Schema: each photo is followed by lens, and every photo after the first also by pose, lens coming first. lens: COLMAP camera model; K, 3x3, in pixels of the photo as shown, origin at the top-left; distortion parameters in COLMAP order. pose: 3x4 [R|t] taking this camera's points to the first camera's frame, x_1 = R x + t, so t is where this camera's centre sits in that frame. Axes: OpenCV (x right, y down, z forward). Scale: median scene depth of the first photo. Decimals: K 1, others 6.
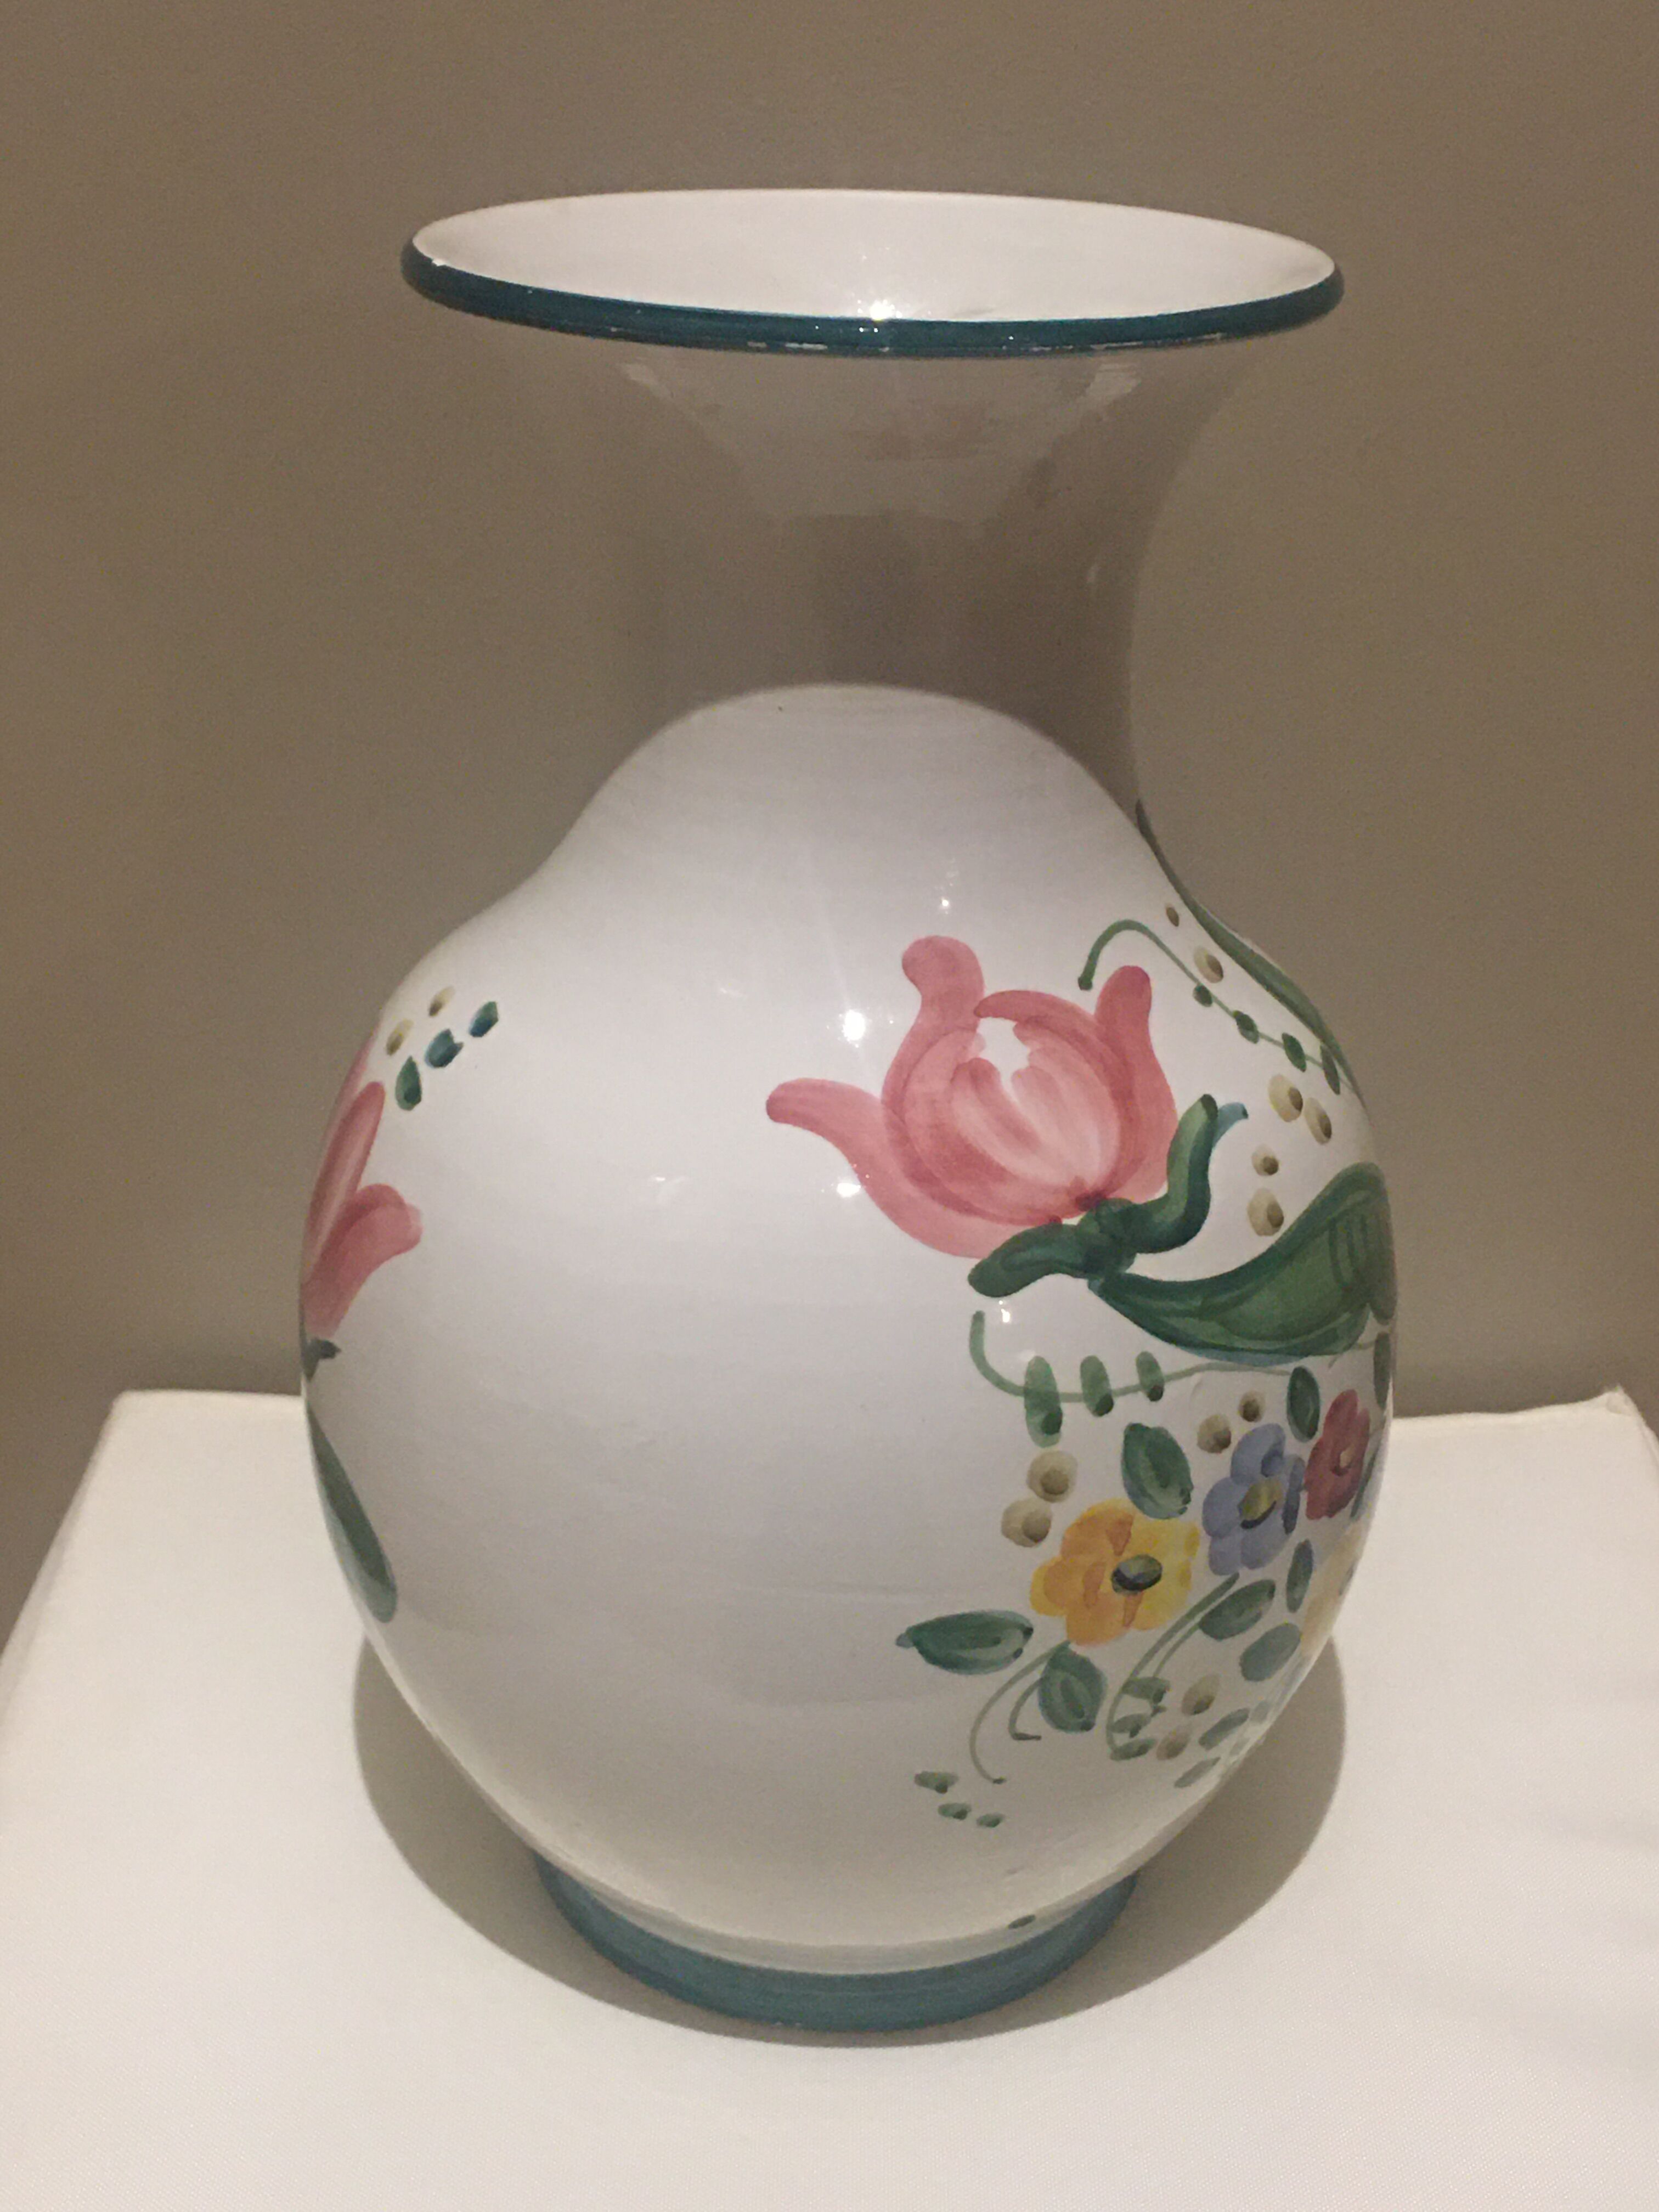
lens RADIAL K [[3159.6, 0, 832.9], [0, 3159.6, 1109.4], [0, 0, 1]] dist [0.066034, 0.000000]
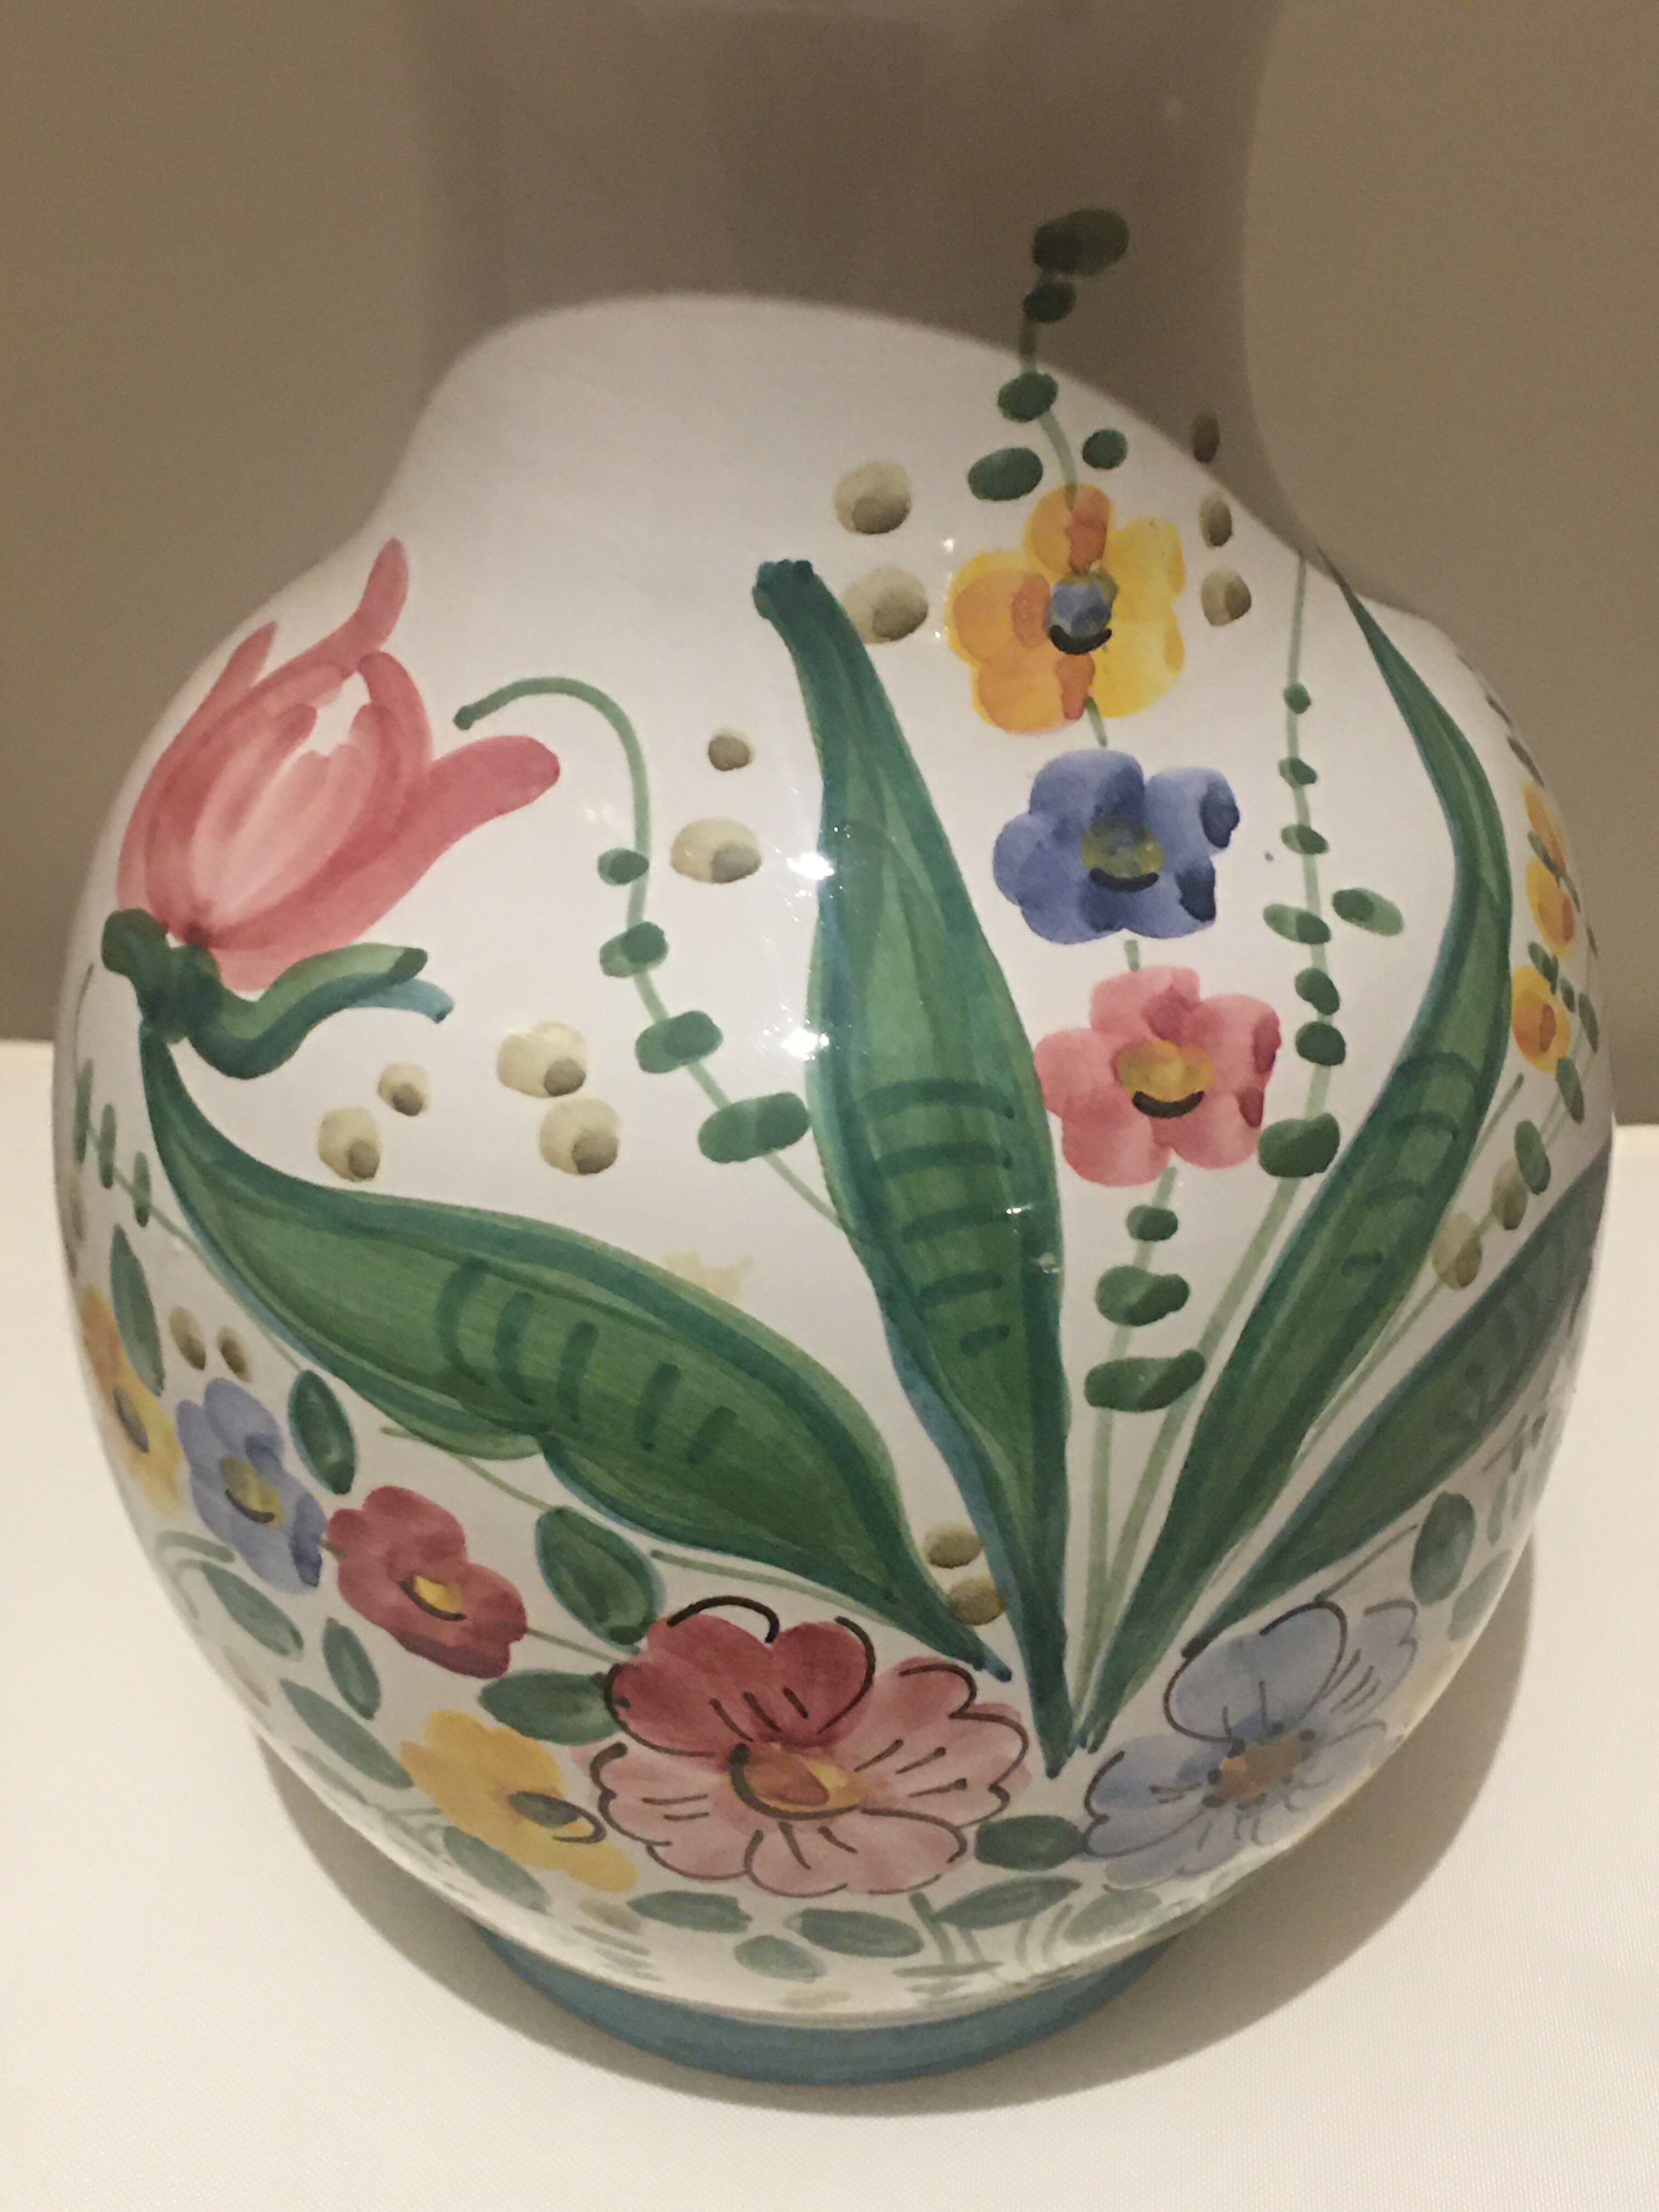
lens RADIAL K [[3159.6, 0, 826.8], [0, 3159.6, 1097.2], [0, 0, 1]] dist [0.066034, 0.000000]
pose [[0.131223, 0.531154, -0.837052, 0.684760], [-0.380805, 0.806582, 0.452121, -0.303568], [0.915297, 0.259425, 0.308108, 0.889012]]
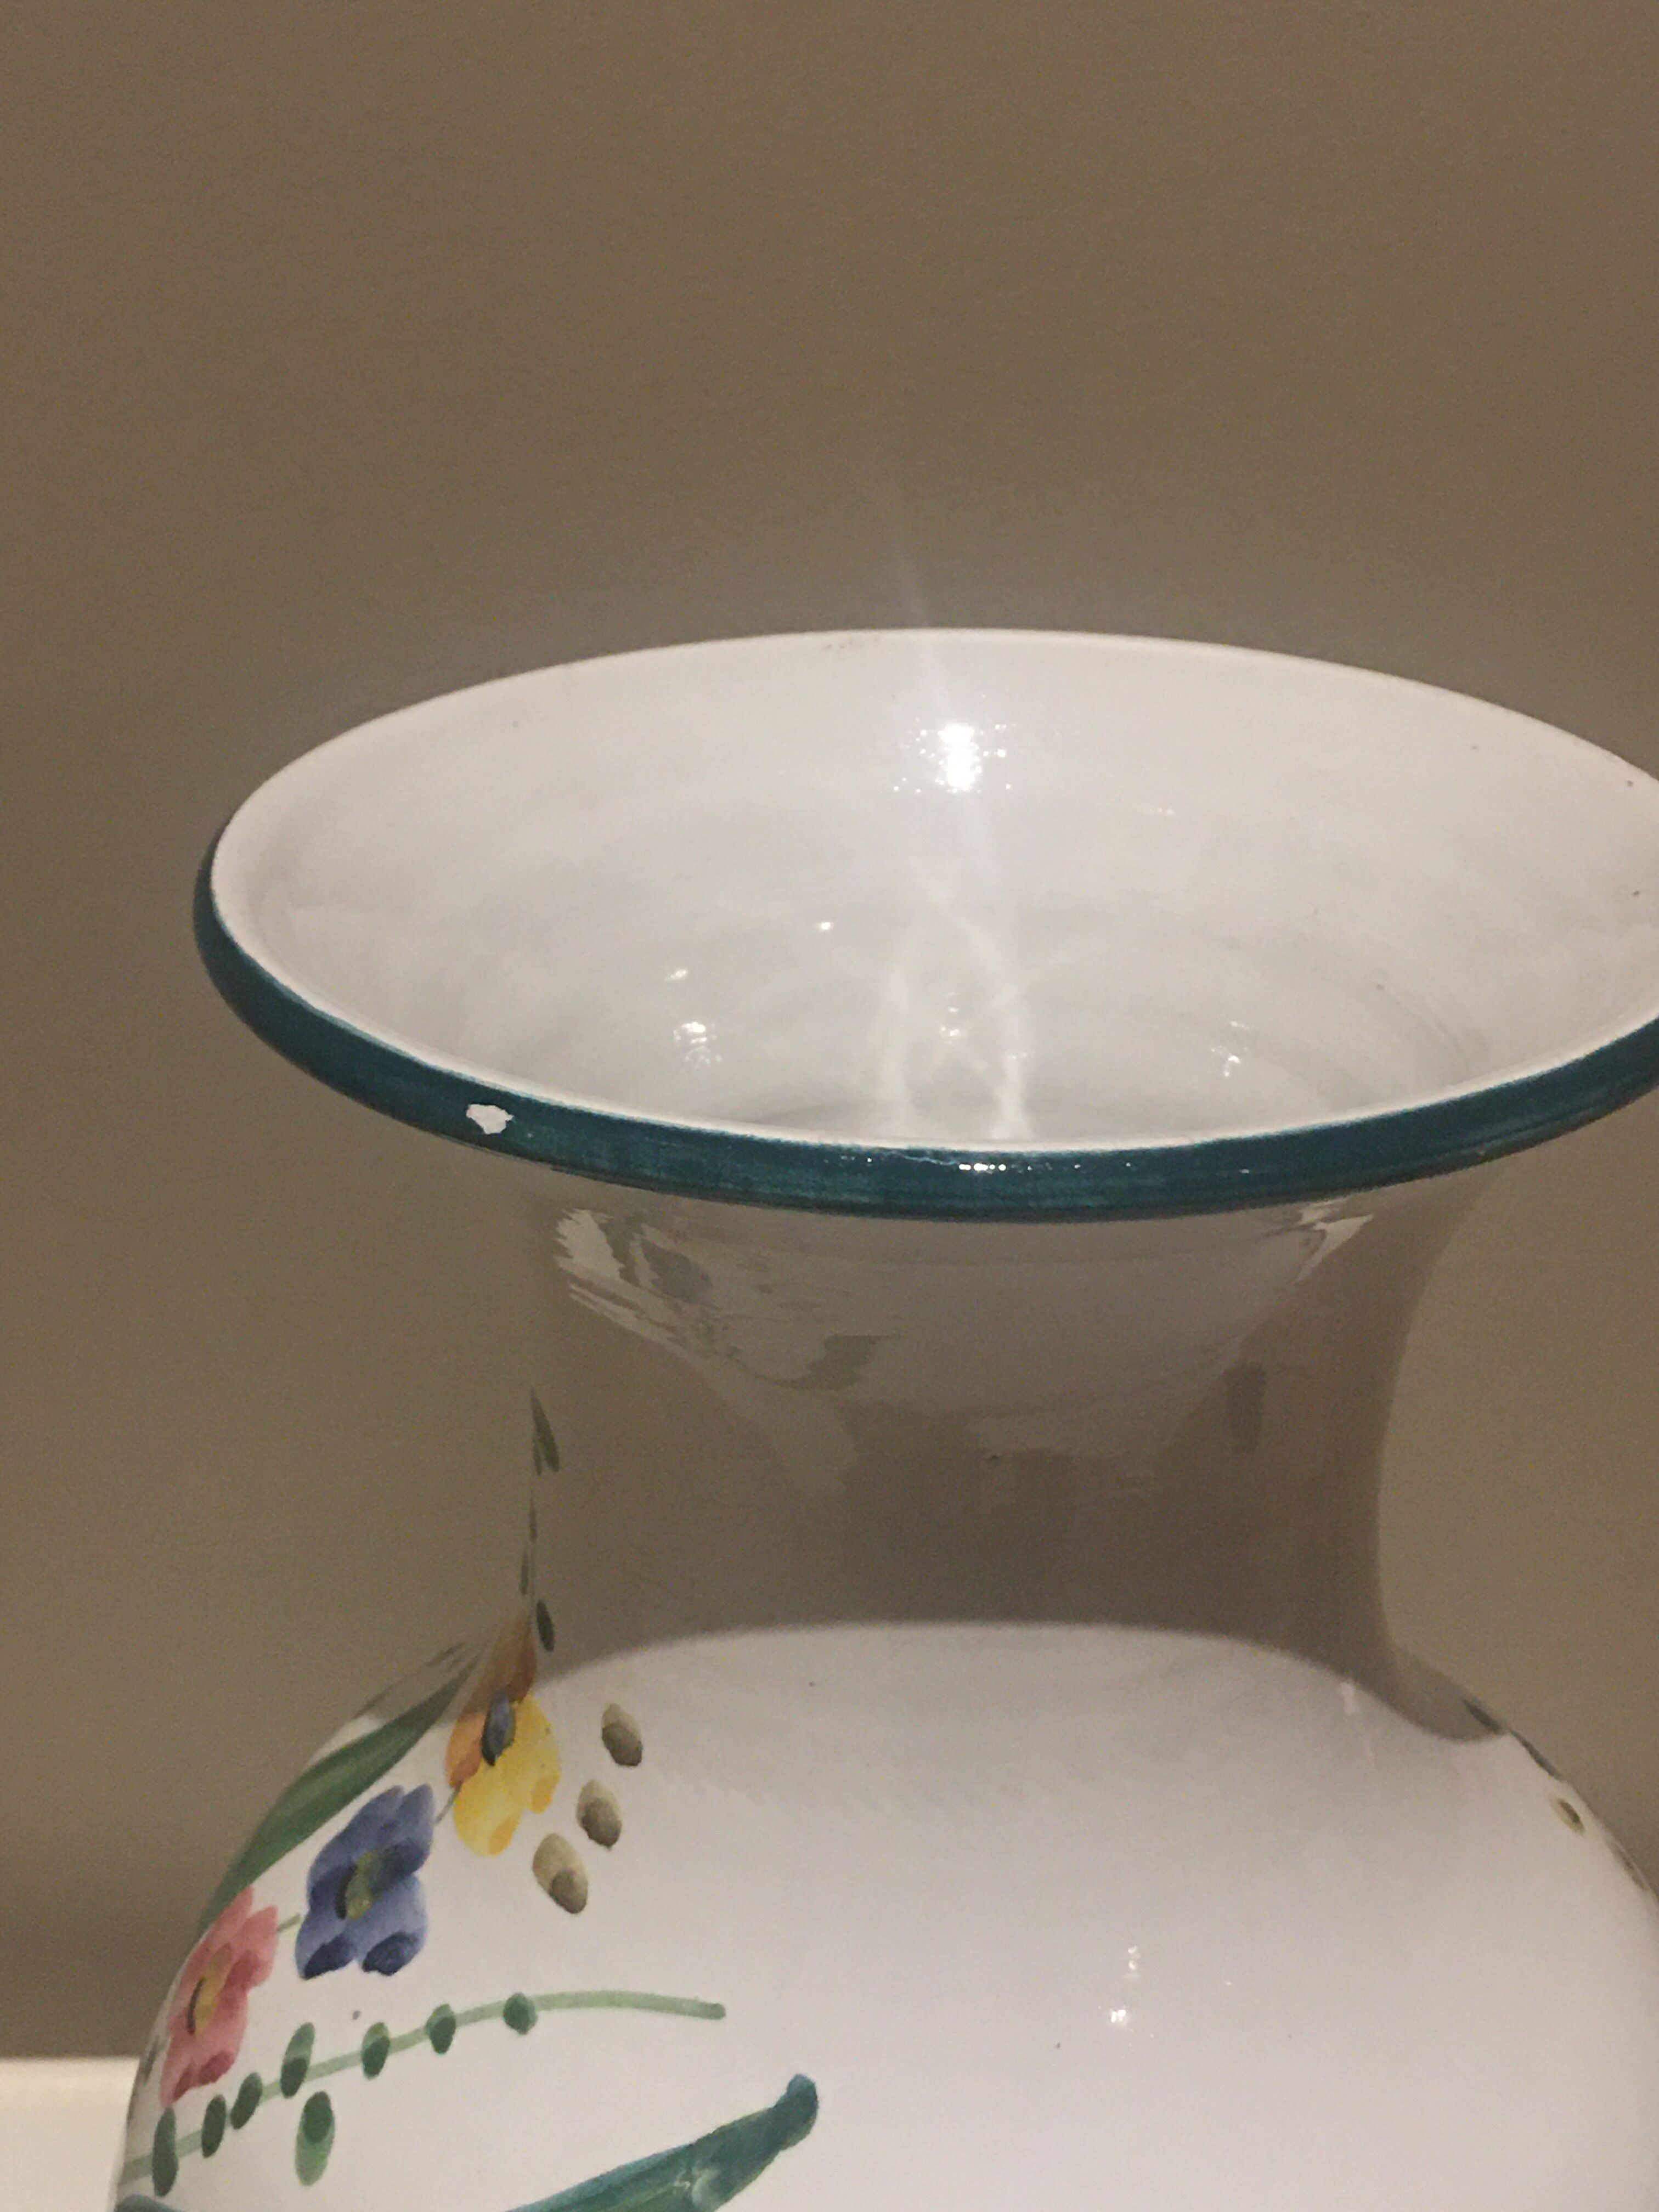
lens RADIAL K [[3159.6, 0, 835.9], [0, 3159.6, 1088.7], [0, 0, 1]] dist [0.066034, 0.000000]
pose [[-0.991786, -0.075428, 0.103301, -0.028470], [0.024555, 0.680319, 0.732505, -0.687065], [-0.125529, 0.729025, -0.672879, 1.449831]]
